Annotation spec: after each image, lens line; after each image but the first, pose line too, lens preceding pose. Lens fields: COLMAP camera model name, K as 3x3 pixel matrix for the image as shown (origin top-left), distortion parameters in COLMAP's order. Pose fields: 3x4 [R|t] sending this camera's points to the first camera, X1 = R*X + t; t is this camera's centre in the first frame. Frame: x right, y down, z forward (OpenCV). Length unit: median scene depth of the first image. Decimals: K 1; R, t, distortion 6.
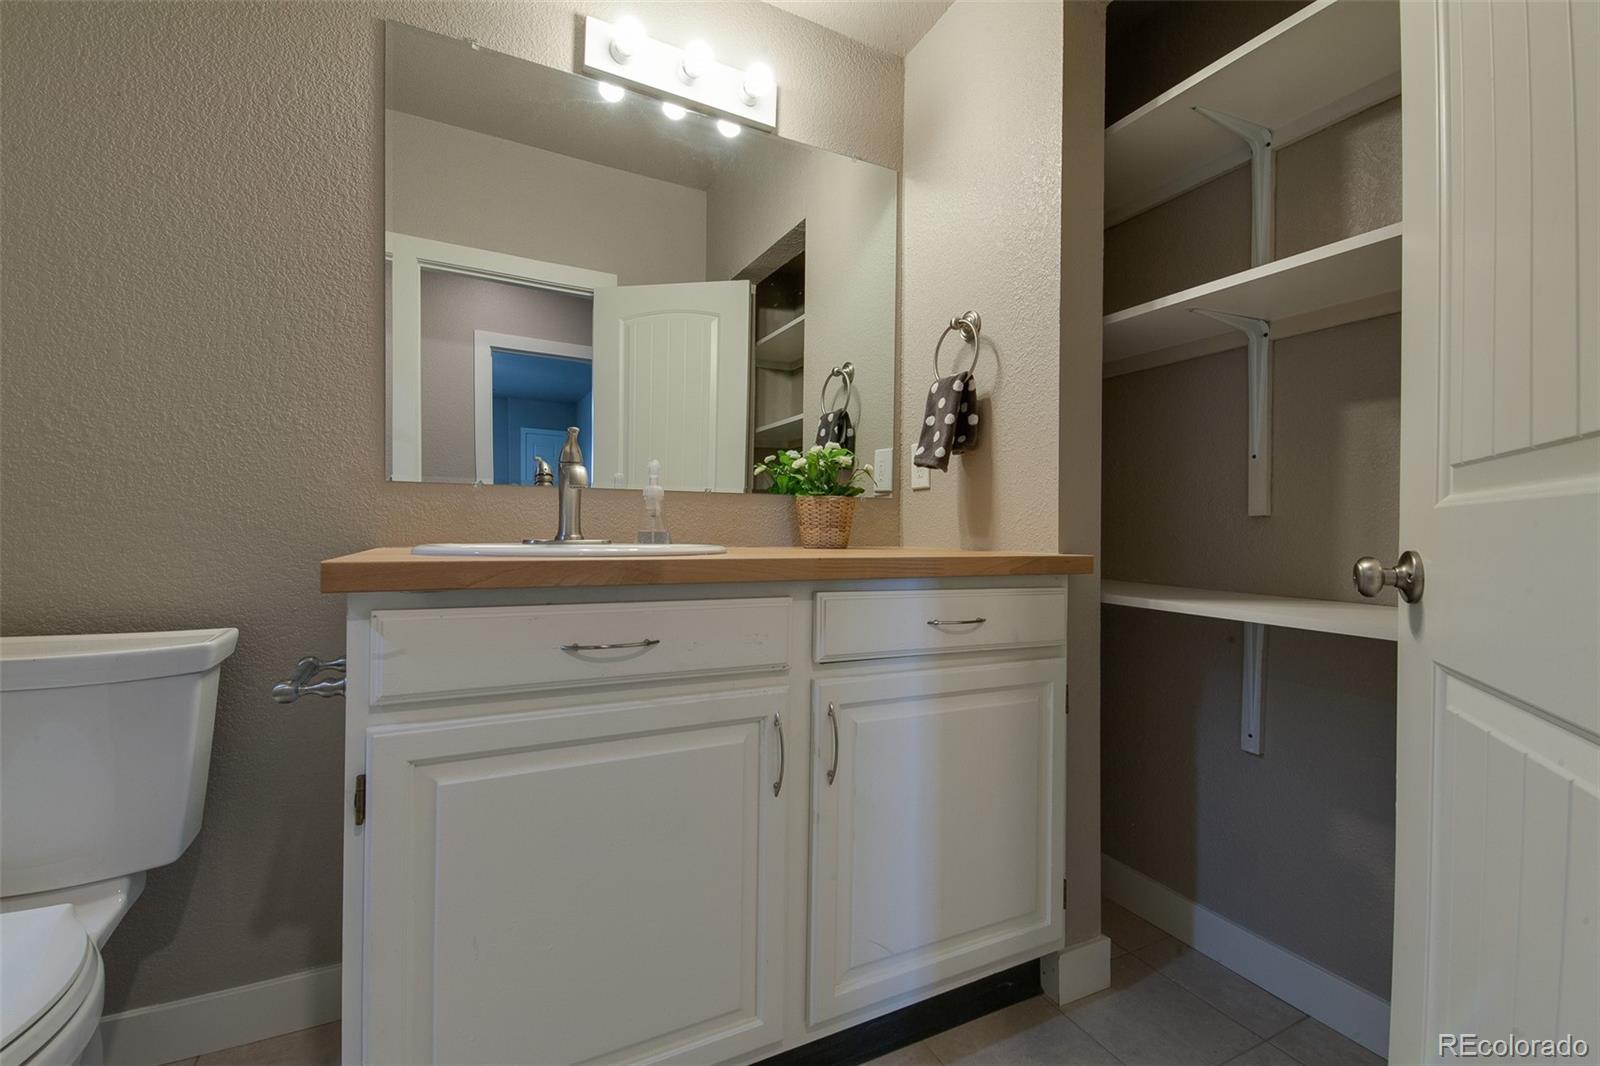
lens RADIAL K [[688.9, 0, 803.0], [0, 688.9, 532.3], [0, 0, 1]] dist [0.016962, -0.008647]
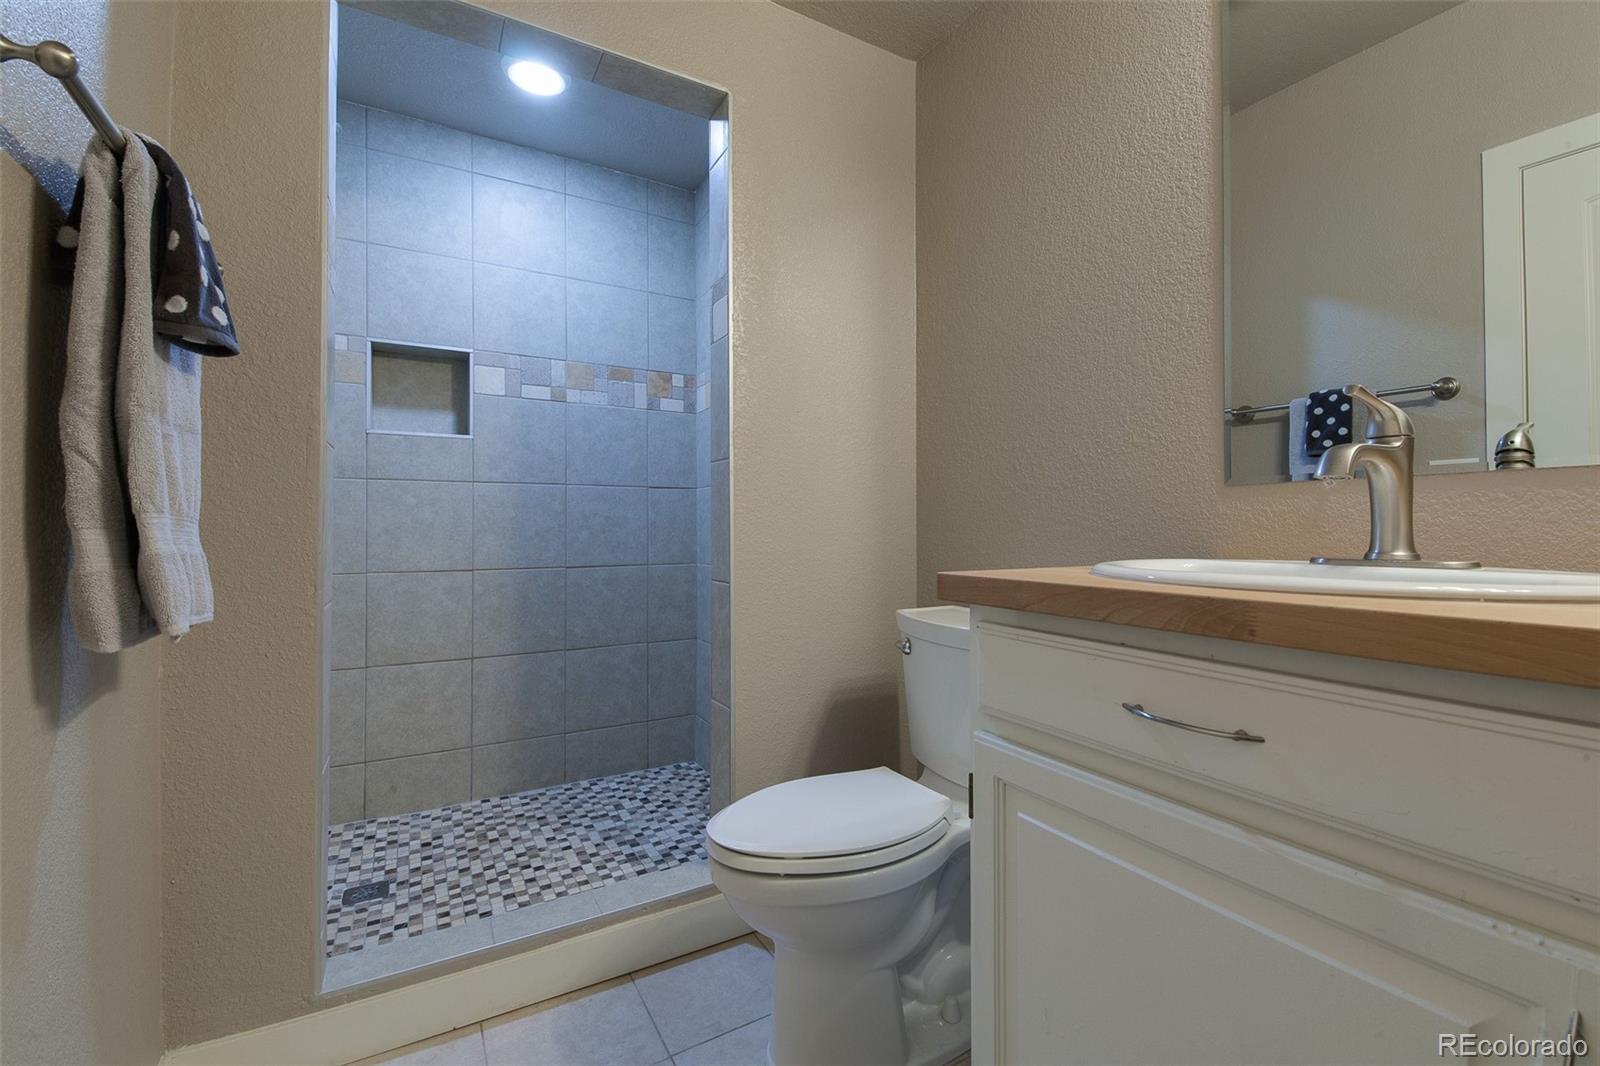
lens RADIAL K [[688.9, 0, 806.4], [0, 688.9, 527.4], [0, 0, 1]] dist [0.016962, -0.008647]
pose [[0.056087, -0.010503, -0.998371, 0.248314], [0.004501, 0.999937, -0.010266, -0.013237], [0.998416, -0.003918, 0.056131, 0.392858]]
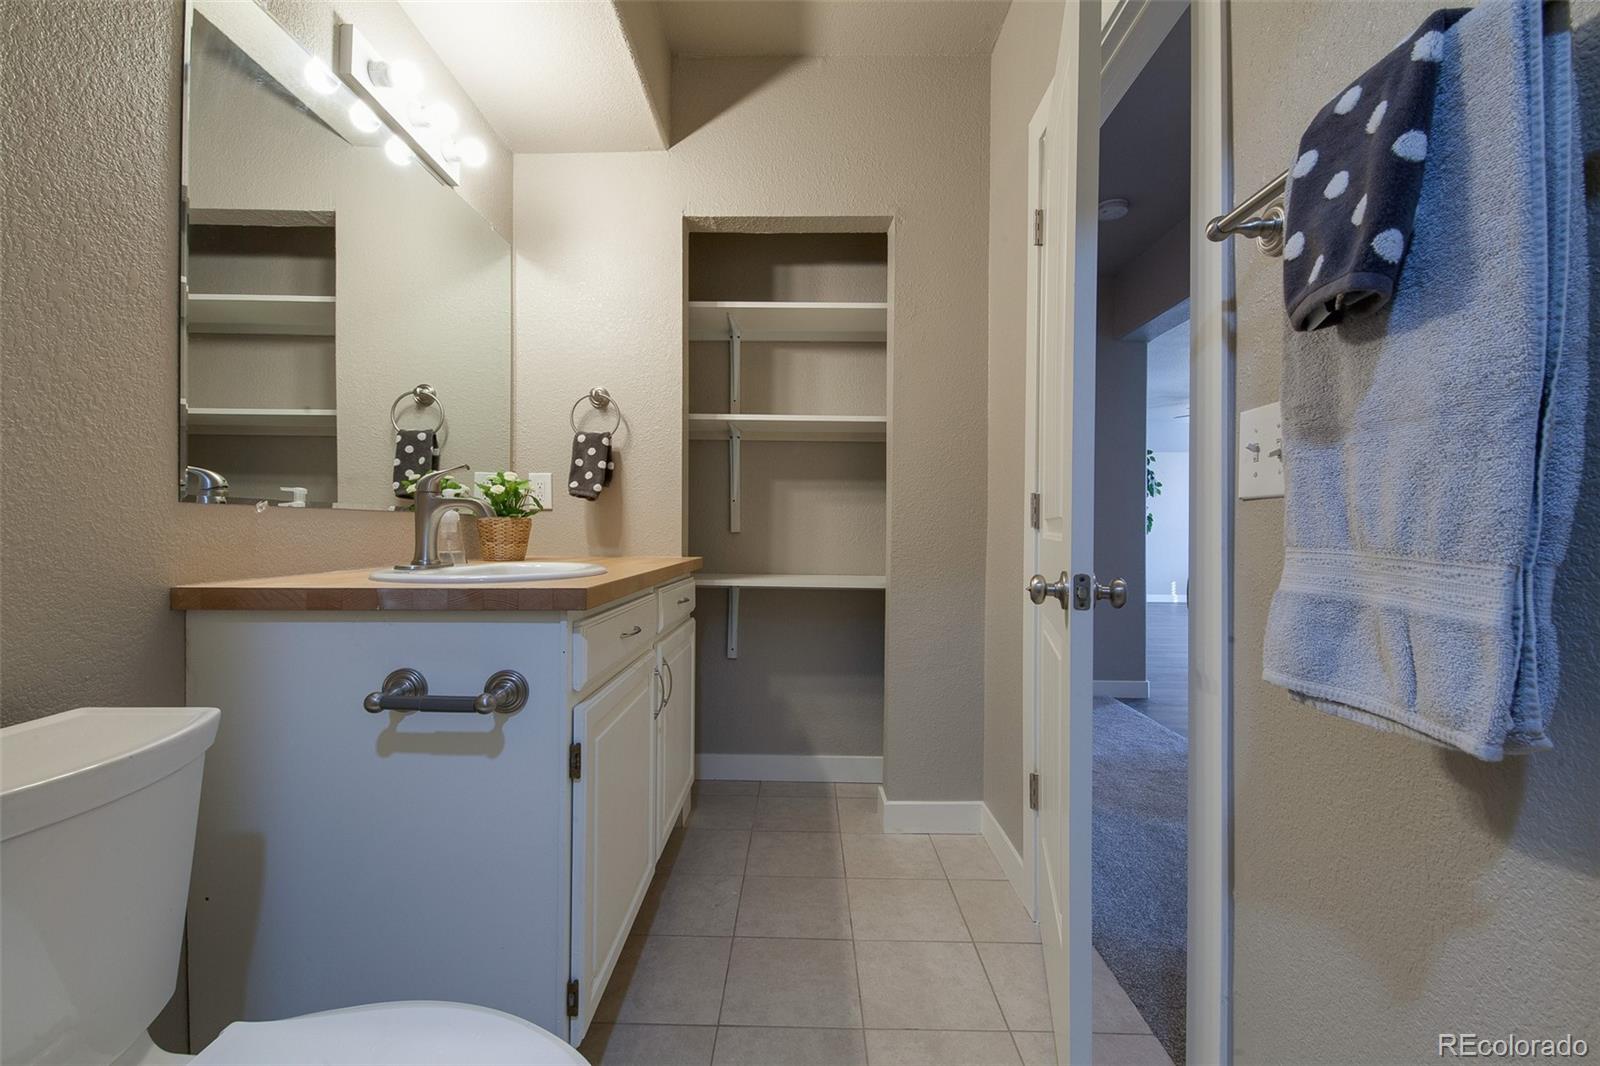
lens RADIAL K [[688.9, 0, 802.0], [0, 688.9, 530.1], [0, 0, 1]] dist [0.016962, -0.008647]
pose [[0.450871, -0.009110, 0.892543, -0.959113], [0.001178, 0.999953, 0.009611, -0.046532], [-0.892588, -0.003282, 0.450861, -0.007057]]
